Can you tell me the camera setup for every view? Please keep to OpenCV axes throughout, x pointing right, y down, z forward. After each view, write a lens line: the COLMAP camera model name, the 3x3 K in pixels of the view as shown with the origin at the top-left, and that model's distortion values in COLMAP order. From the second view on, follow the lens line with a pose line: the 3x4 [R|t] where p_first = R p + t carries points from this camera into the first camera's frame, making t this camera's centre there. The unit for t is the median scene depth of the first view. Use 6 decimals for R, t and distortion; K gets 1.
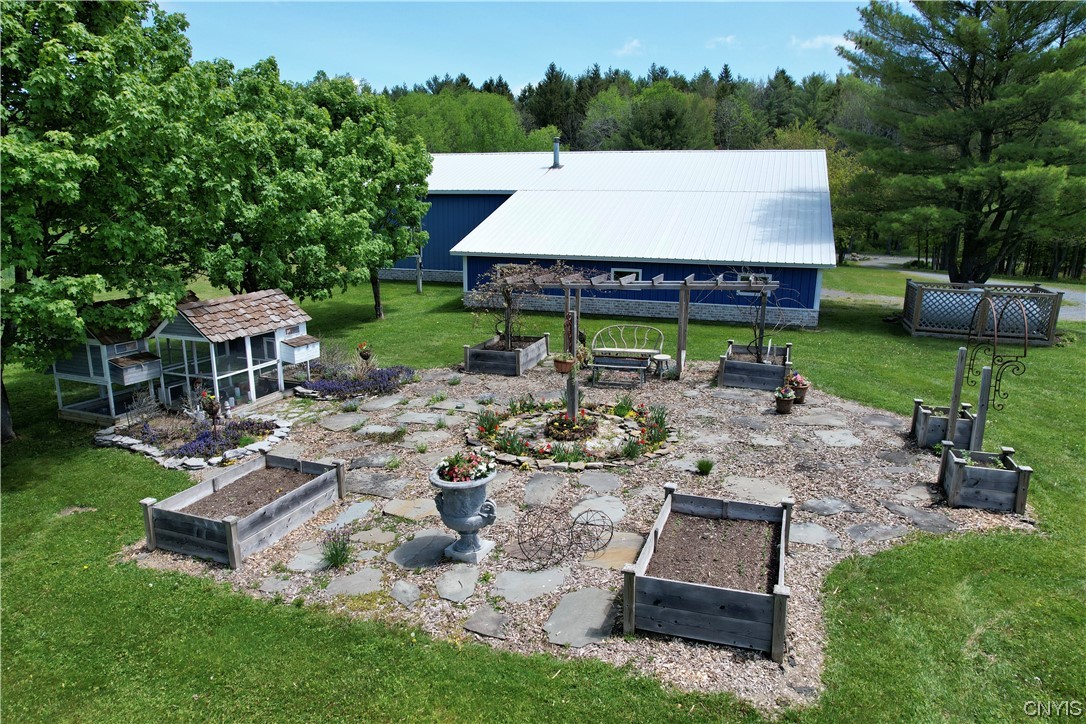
lens RADIAL K [[701.8, 0, 541.9], [0, 701.8, 360.5], [0, 0, 1]] dist [-0.044046, 0.018806]
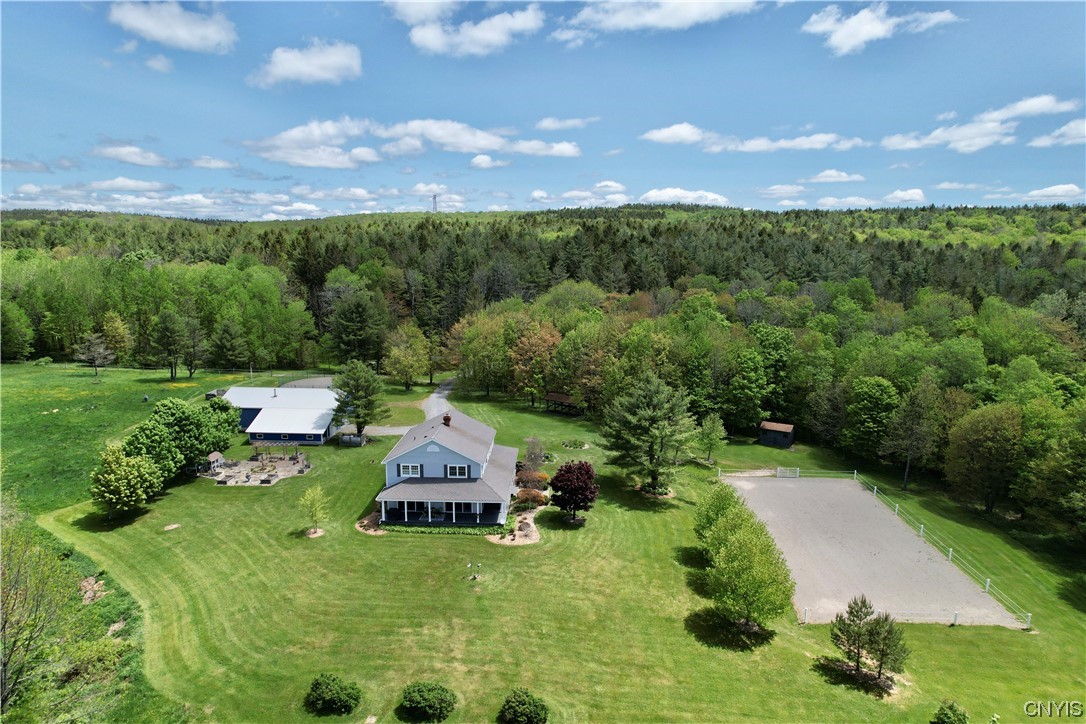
lens RADIAL K [[701.8, 0, 539.6], [0, 701.8, 361.5], [0, 0, 1]] dist [-0.044046, 0.018806]
pose [[0.961644, -0.051422, 0.269437, 0.752999], [0.066035, 0.996782, -0.045448, -0.417697], [-0.266233, 0.061497, 0.961945, -5.708882]]
